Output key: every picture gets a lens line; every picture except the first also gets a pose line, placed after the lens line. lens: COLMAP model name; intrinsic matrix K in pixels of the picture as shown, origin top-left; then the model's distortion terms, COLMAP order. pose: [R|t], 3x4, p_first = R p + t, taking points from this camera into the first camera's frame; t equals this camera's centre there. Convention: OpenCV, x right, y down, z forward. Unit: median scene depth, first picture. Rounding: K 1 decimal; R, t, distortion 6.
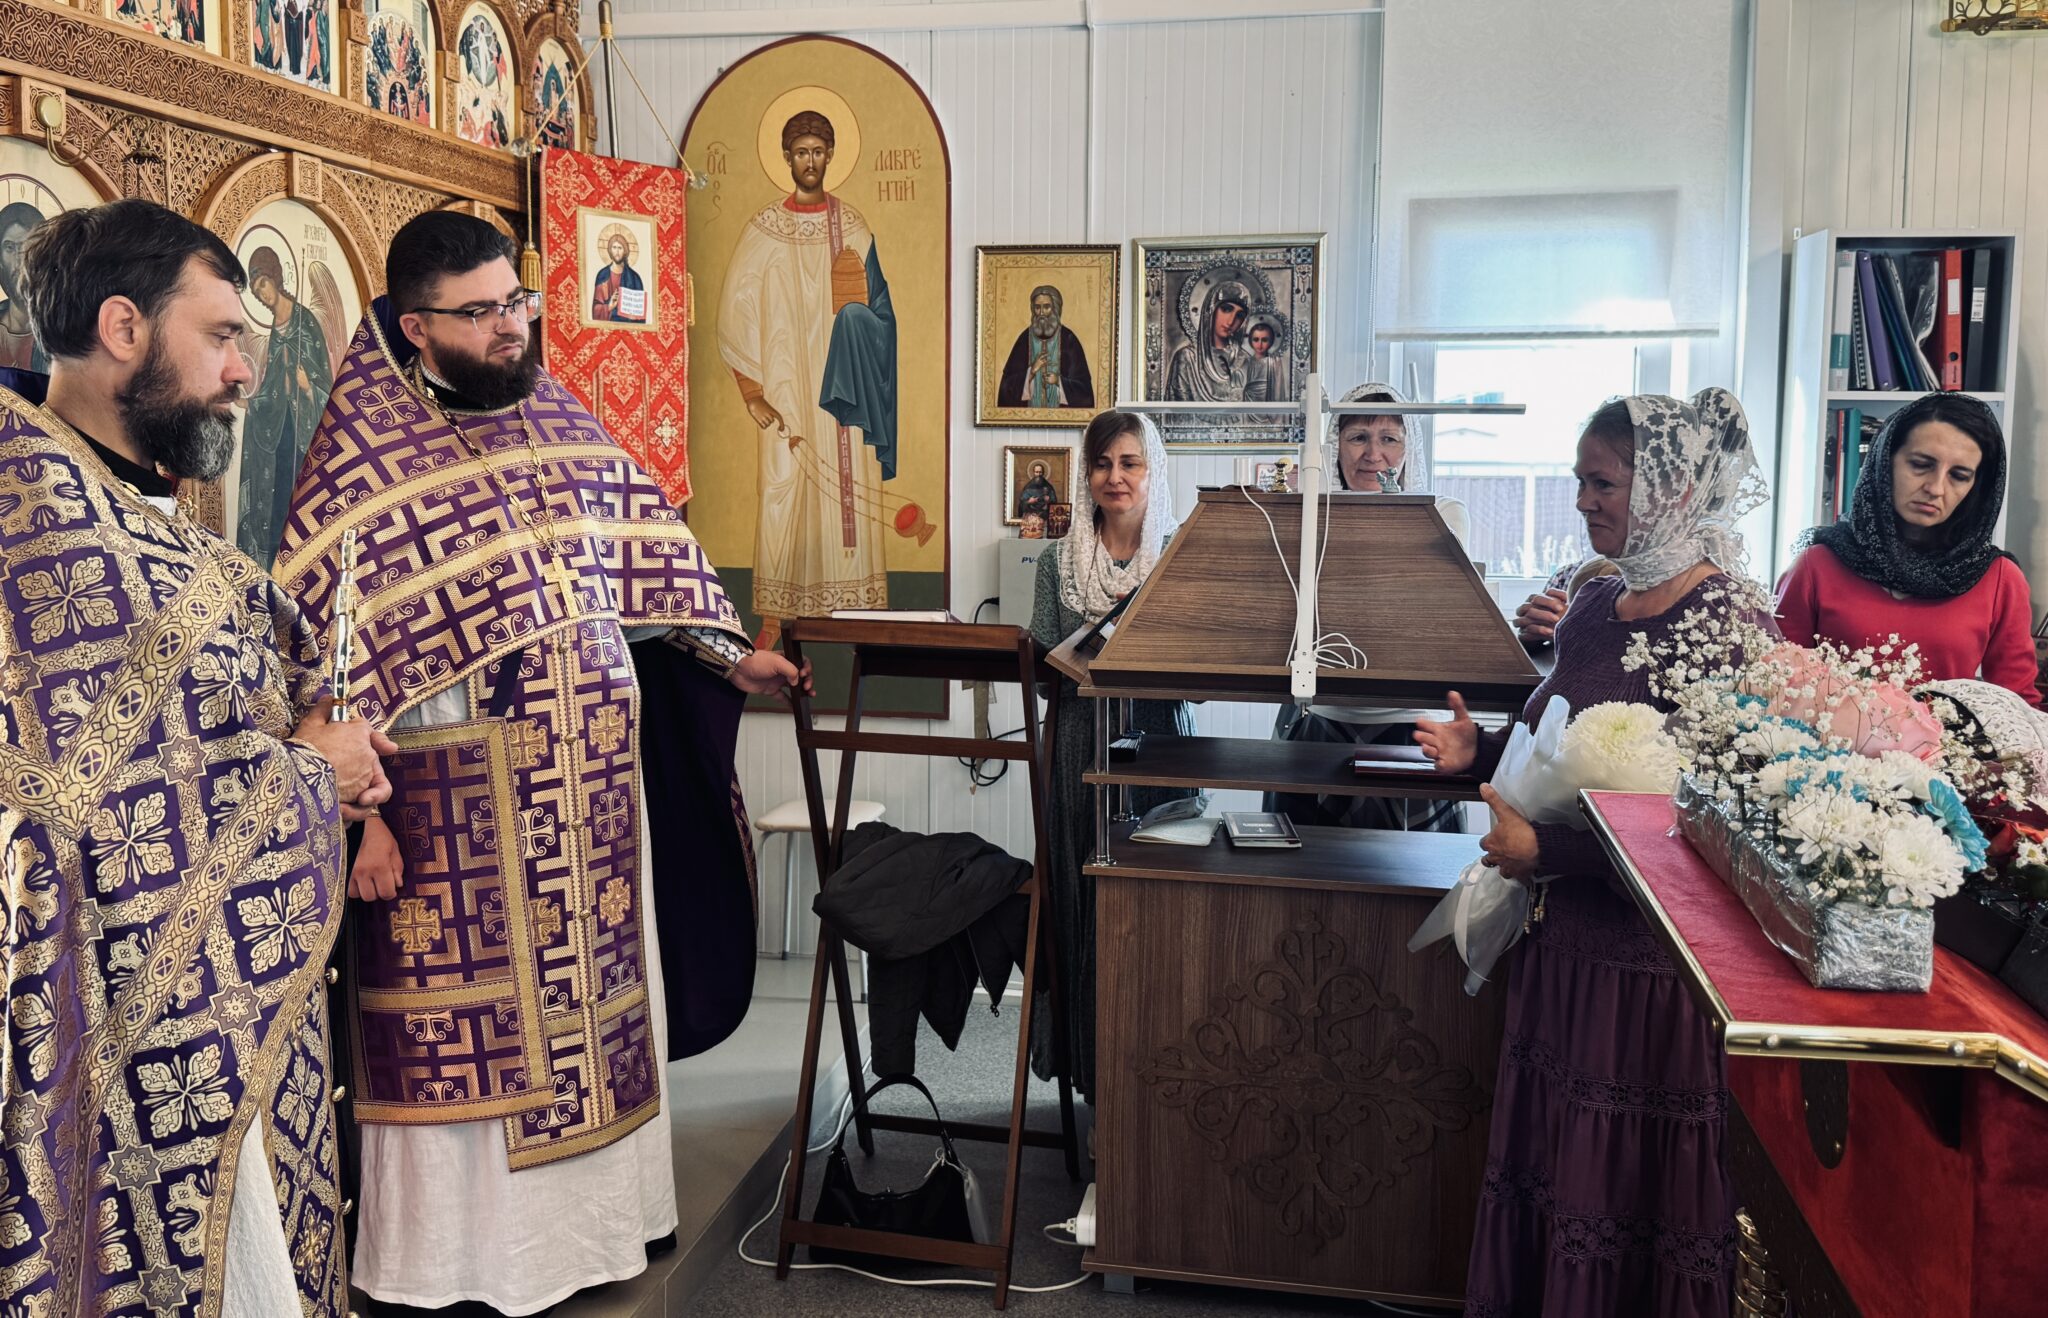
lens RADIAL K [[1705.8, 0, 1037.9], [0, 1705.8, 580.0], [0, 0, 1]] dist [0.123501, -0.130821]
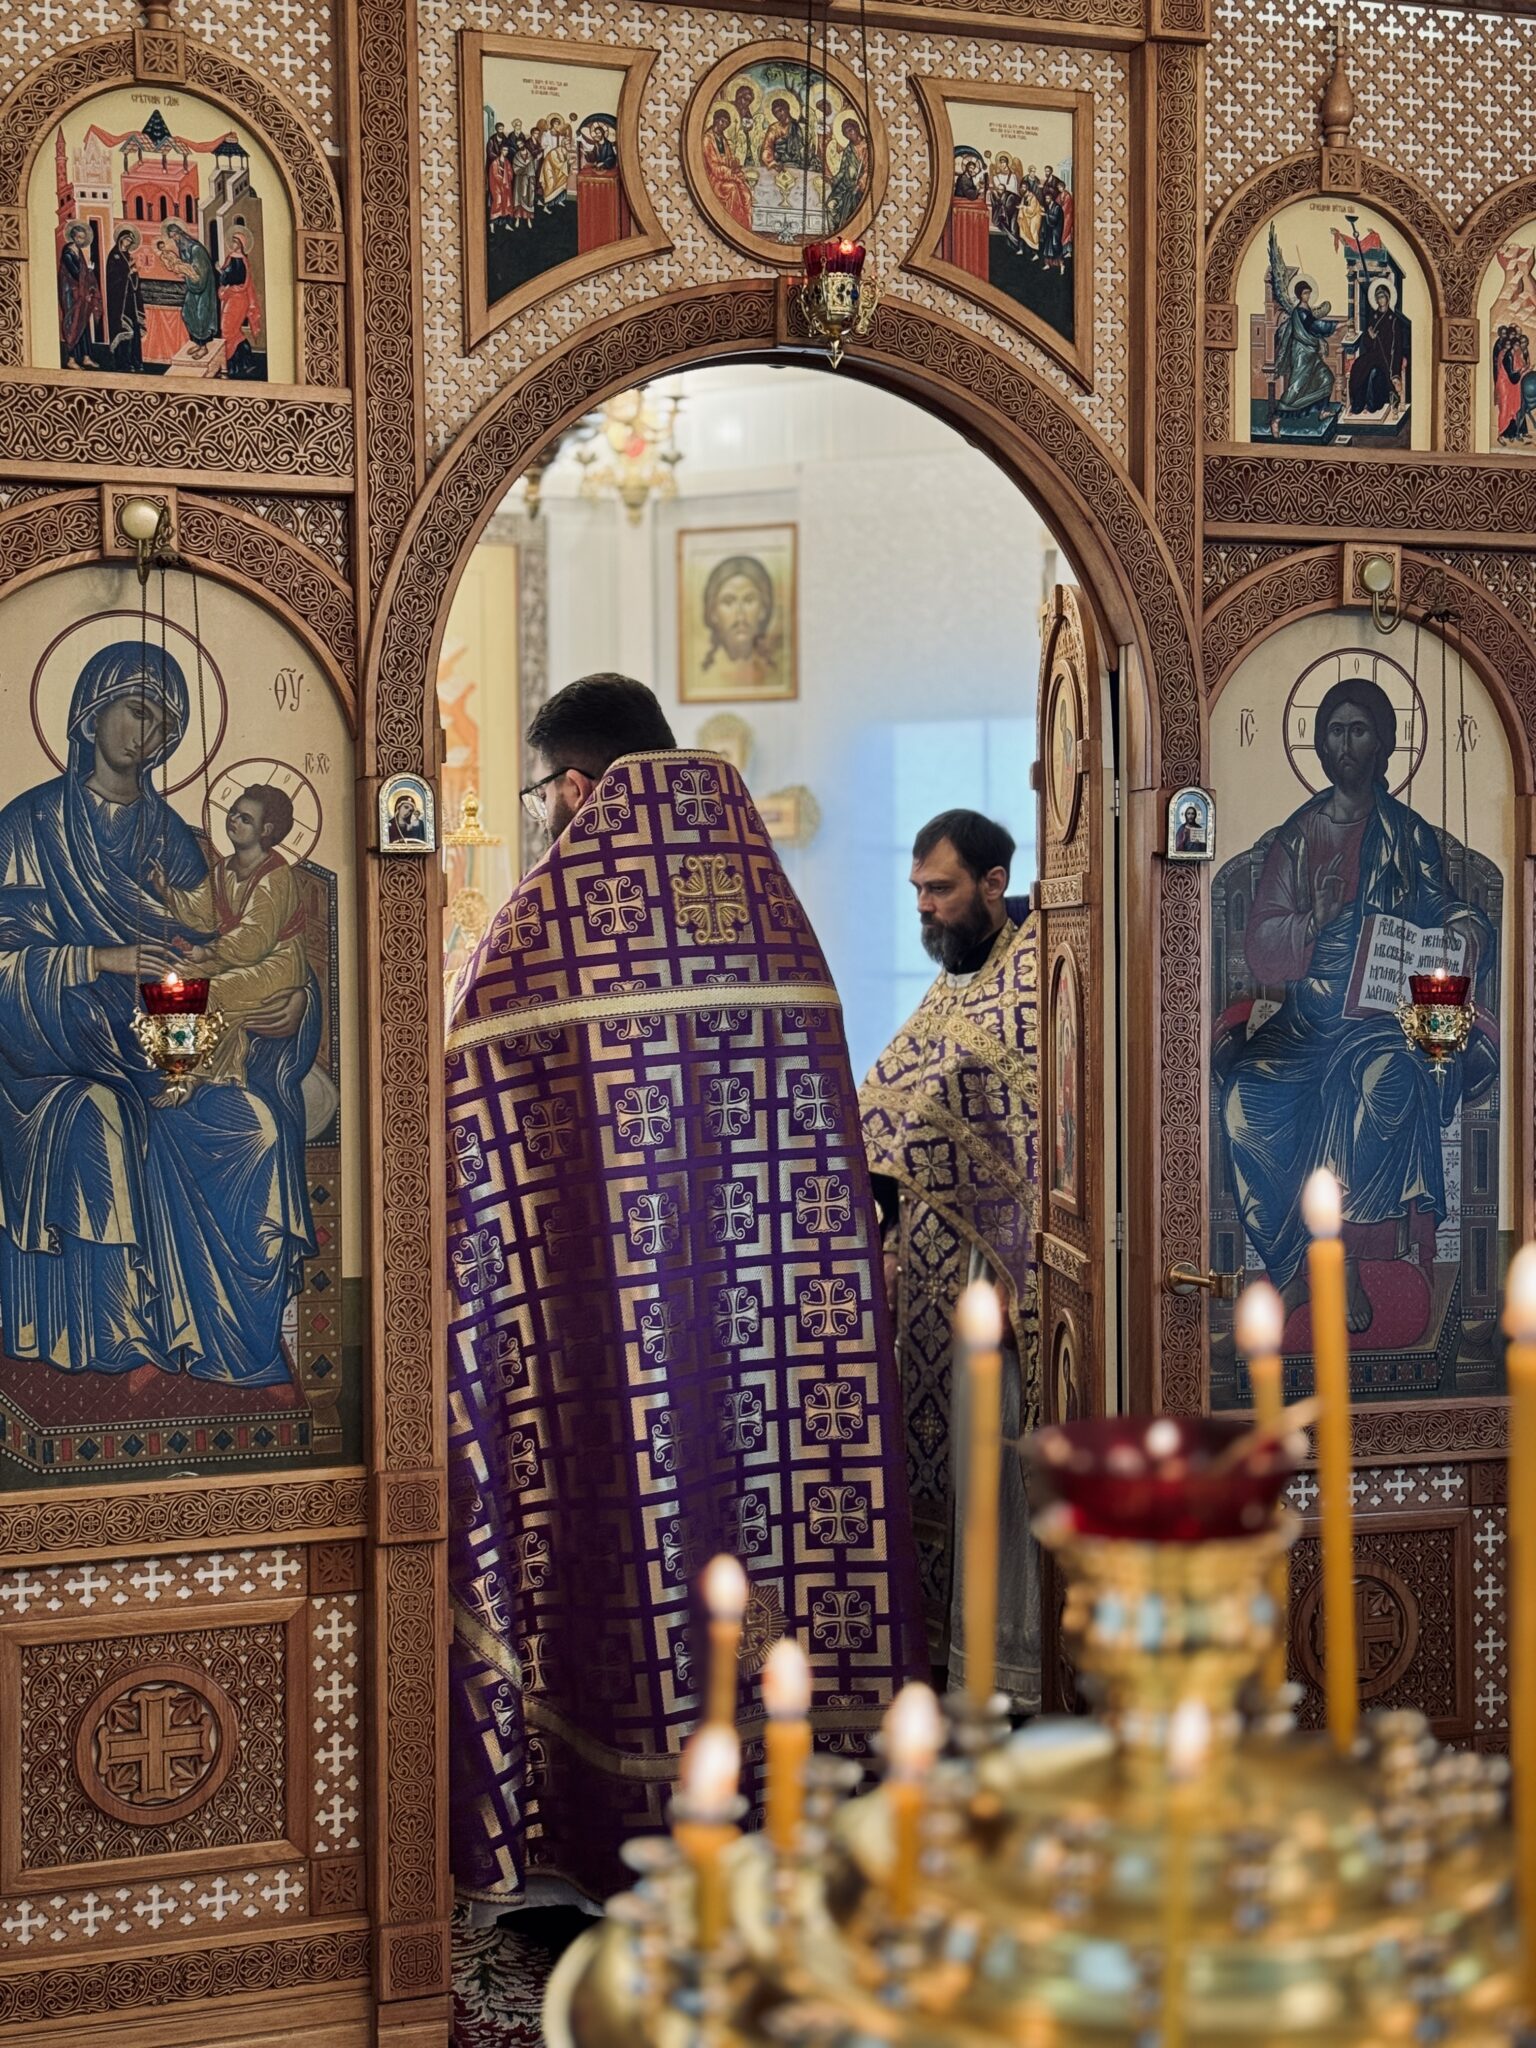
lens RADIAL K [[2998.6, 0, 768.0], [0, 2998.6, 1024.0], [0, 0, 1]] dist [0.240287, -0.653168]
pose [[0.501350, 0.017804, -0.865061, 0.407856], [-0.068332, 0.997480, -0.019073, 0.009114], [0.862542, 0.068673, 0.501304, -0.023473]]
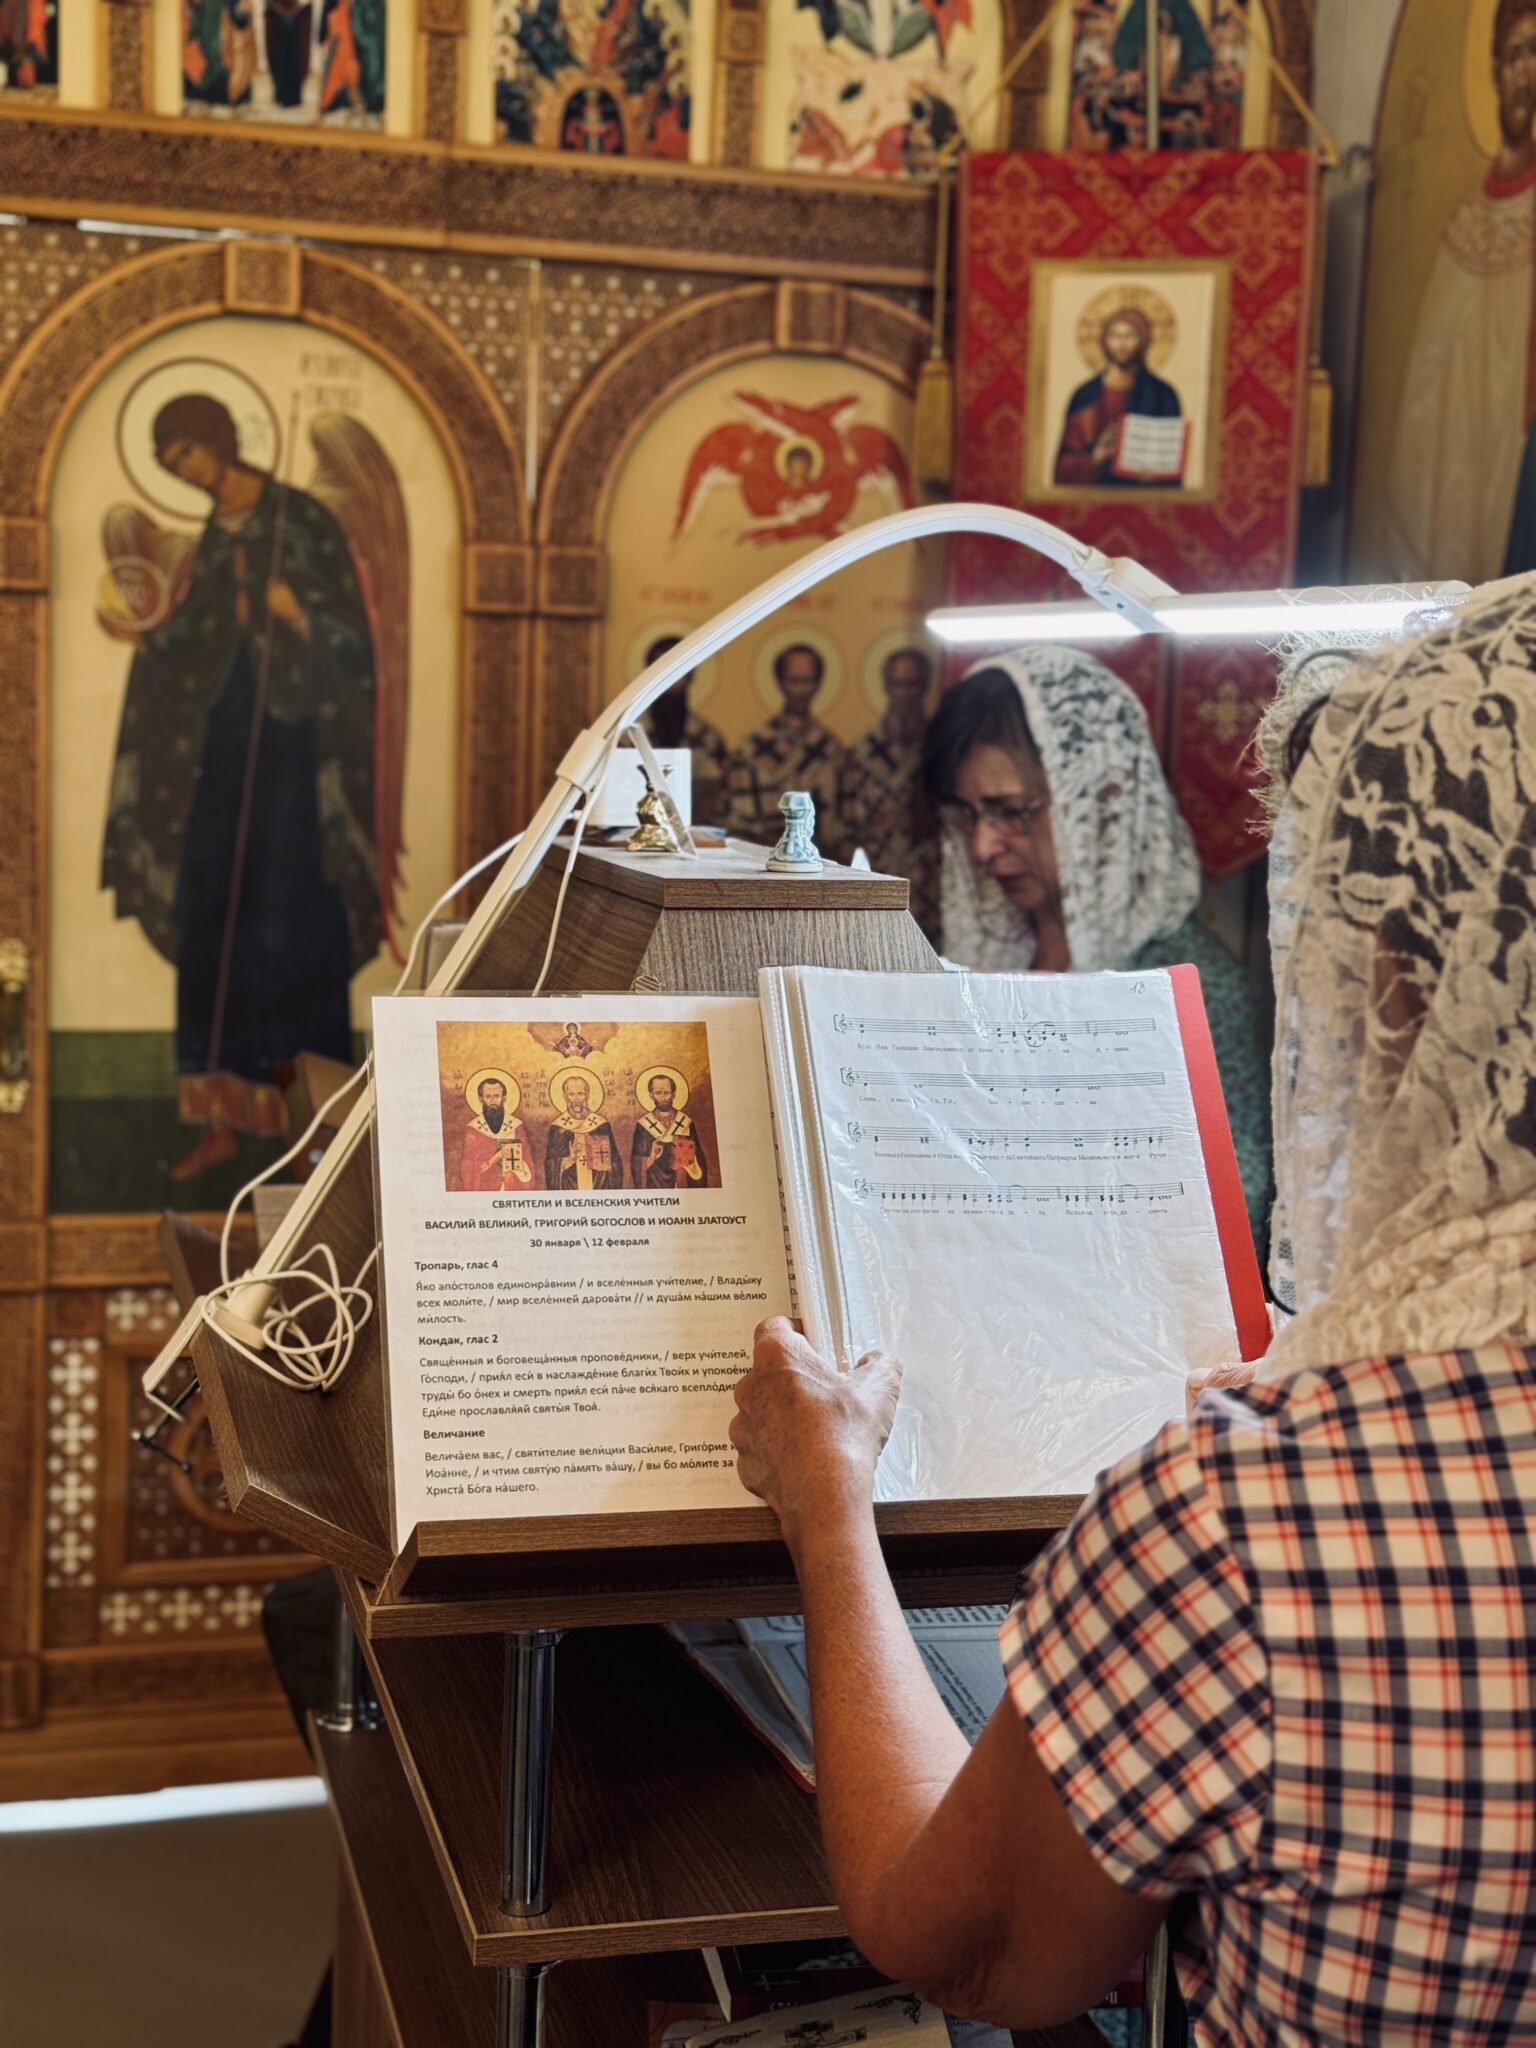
lens RADIAL K [[2890.5, 0, 768.0], [0, 2890.5, 1024.0], [0, 0, 1]] dist [0.239080, -0.542871]
pose [[0.419653, 0.106947, -0.901362, 0.512584], [-0.109897, 0.991716, 0.066501, -0.043592], [0.901007, 0.071150, 0.427930, 0.588097]]
